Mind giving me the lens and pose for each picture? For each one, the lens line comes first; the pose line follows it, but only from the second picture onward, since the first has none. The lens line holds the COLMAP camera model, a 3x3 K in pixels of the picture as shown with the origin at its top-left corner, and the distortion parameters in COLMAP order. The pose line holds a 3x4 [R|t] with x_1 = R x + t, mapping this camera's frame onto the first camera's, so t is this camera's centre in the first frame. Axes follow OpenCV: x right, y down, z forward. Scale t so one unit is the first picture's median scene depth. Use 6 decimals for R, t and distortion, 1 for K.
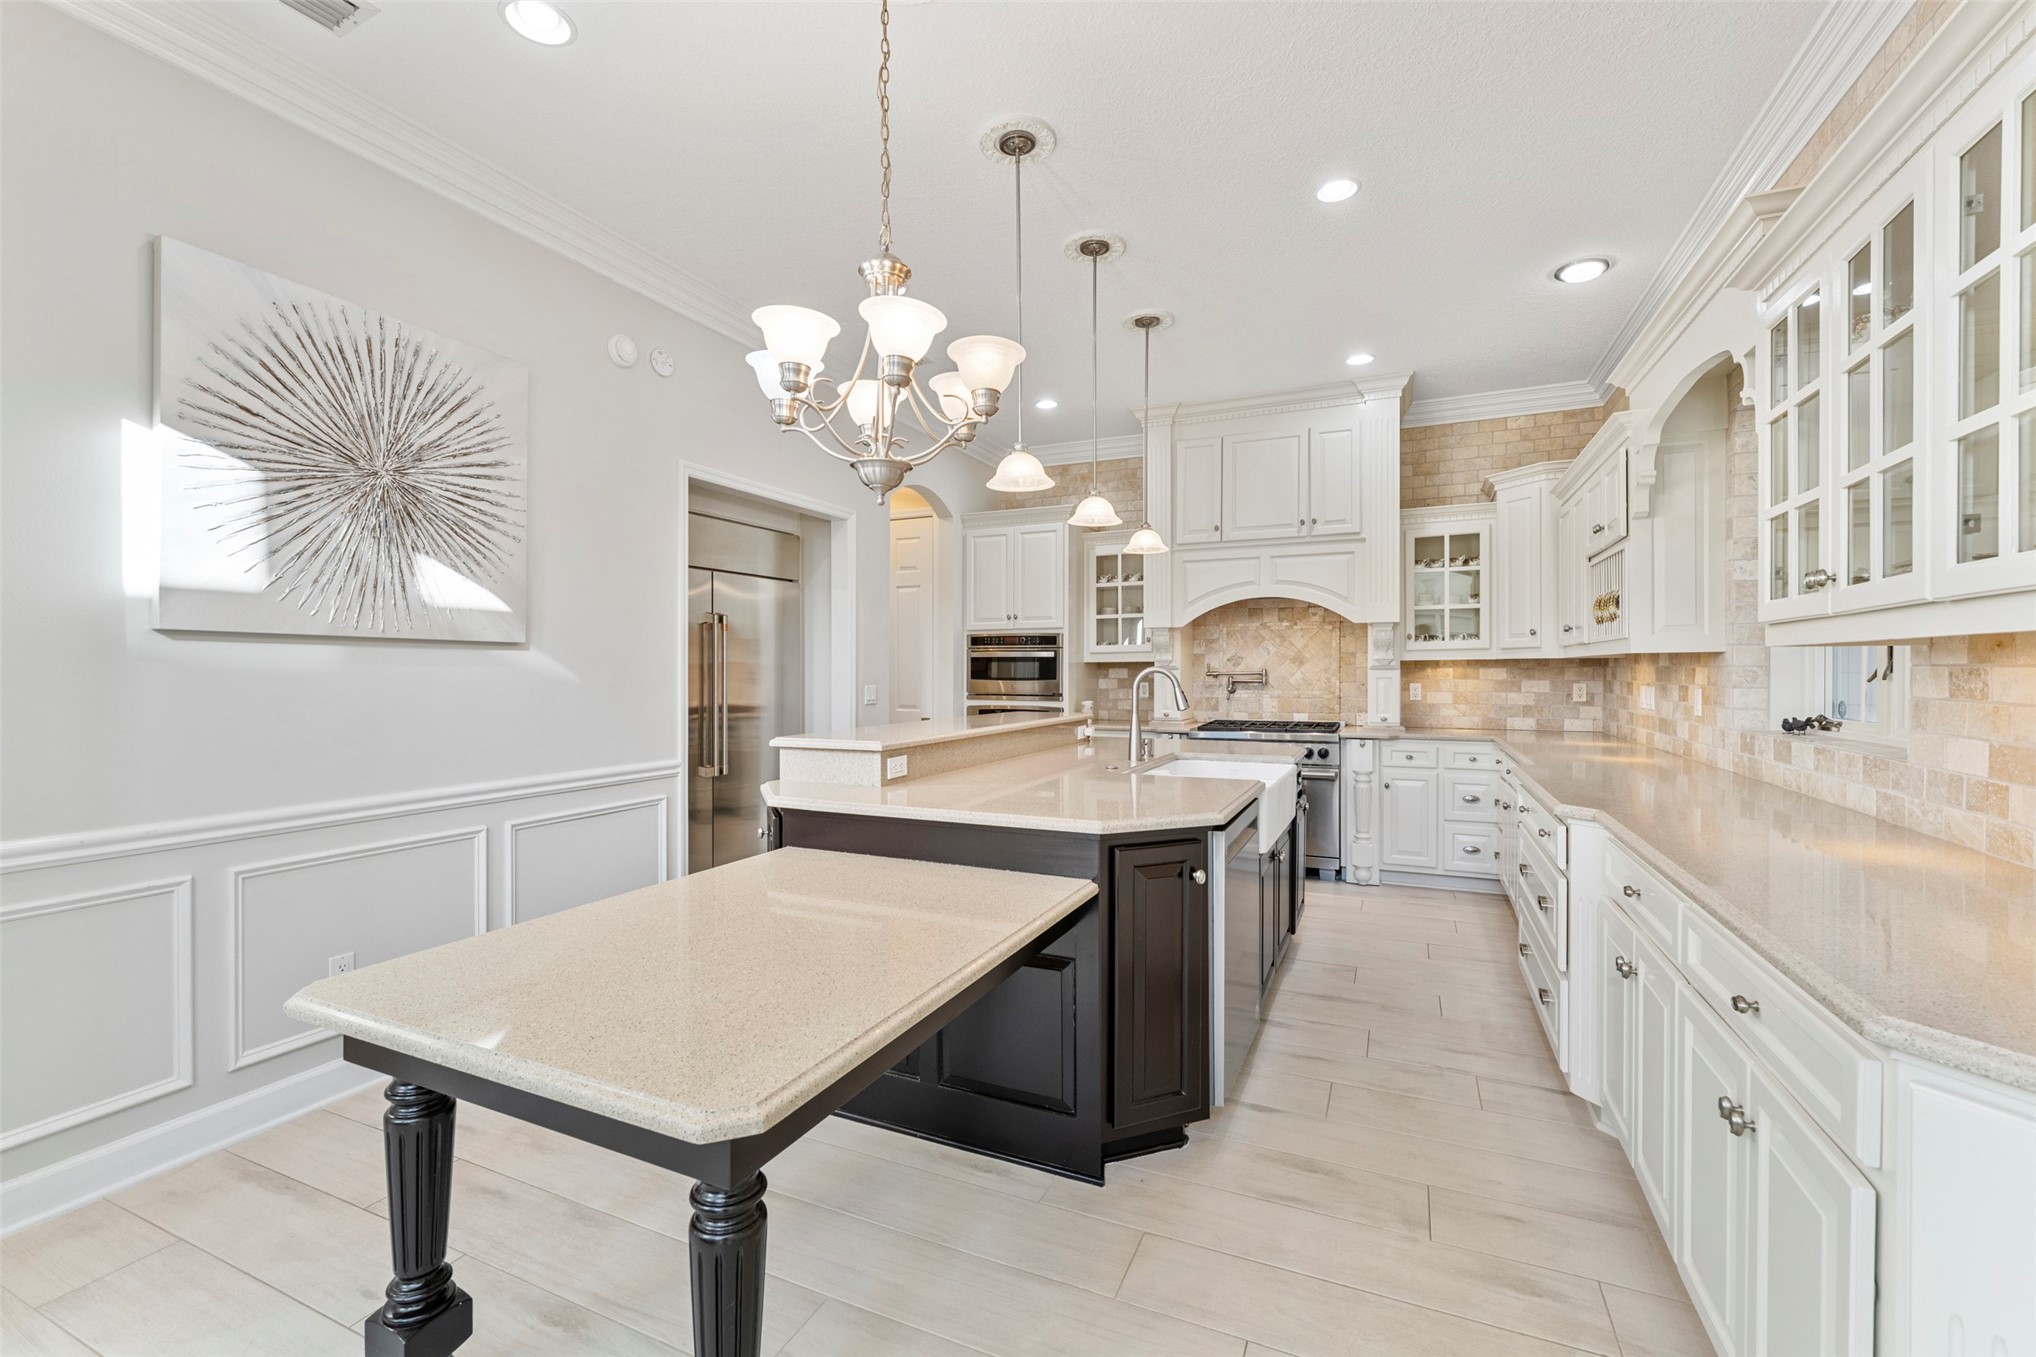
lens RADIAL K [[859.5, 0, 1013.2], [0, 859.5, 674.6], [0, 0, 1]] dist [-0.000044, -0.000401]
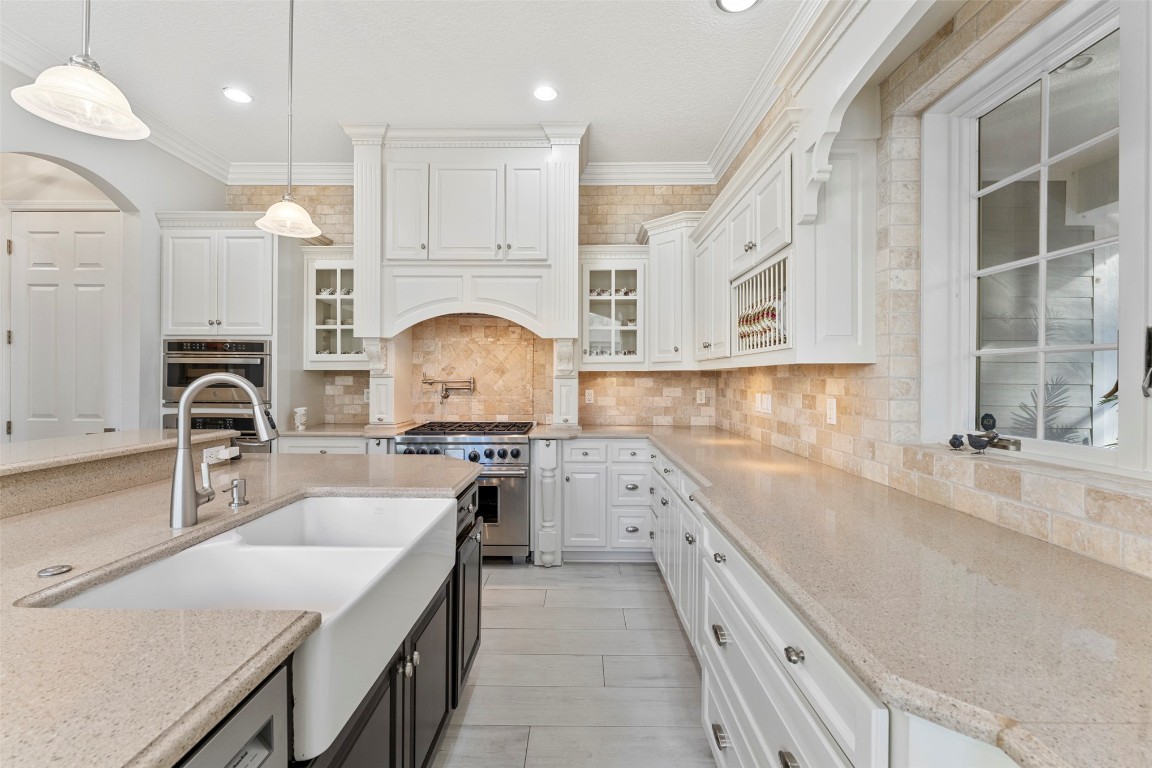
lens RADIAL K [[488.1, 0, 574.1], [0, 488.1, 377.8], [0, 0, 1]] dist [0.000197, -0.000354]
pose [[0.915919, 0.005734, 0.401322, 0.172648], [-0.003689, 0.999976, -0.005868, -0.003069], [-0.401346, 0.003894, 0.915918, 0.381186]]
